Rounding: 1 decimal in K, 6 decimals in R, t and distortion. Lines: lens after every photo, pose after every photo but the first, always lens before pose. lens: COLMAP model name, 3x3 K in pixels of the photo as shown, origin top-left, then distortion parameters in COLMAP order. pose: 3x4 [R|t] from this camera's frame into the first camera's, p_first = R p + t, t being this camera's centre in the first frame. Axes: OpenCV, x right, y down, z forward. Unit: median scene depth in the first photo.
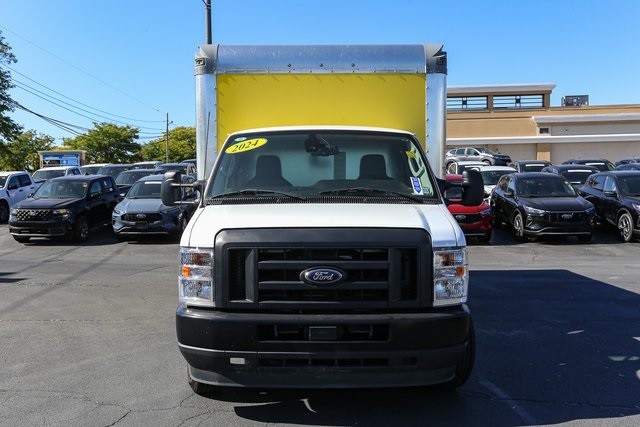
lens RADIAL K [[617.3, 0, 316.3], [0, 617.3, 216.5], [0, 0, 1]] dist [-0.000086, 0.000000]
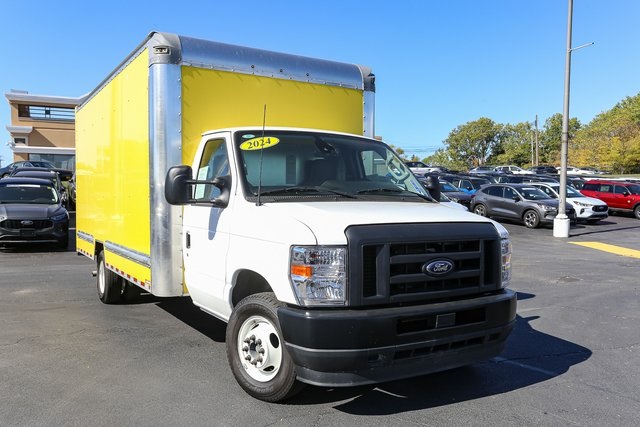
lens RADIAL K [[548.4, 0, 321.8], [0, 548.4, 214.4], [0, 0, 1]] dist [-0.000037, 0.016666]
pose [[0.851118, -0.004233, 0.524957, -0.631166], [0.010650, 0.999901, -0.009203, 0.009230], [-0.524866, 0.013423, 0.851079, 0.271683]]
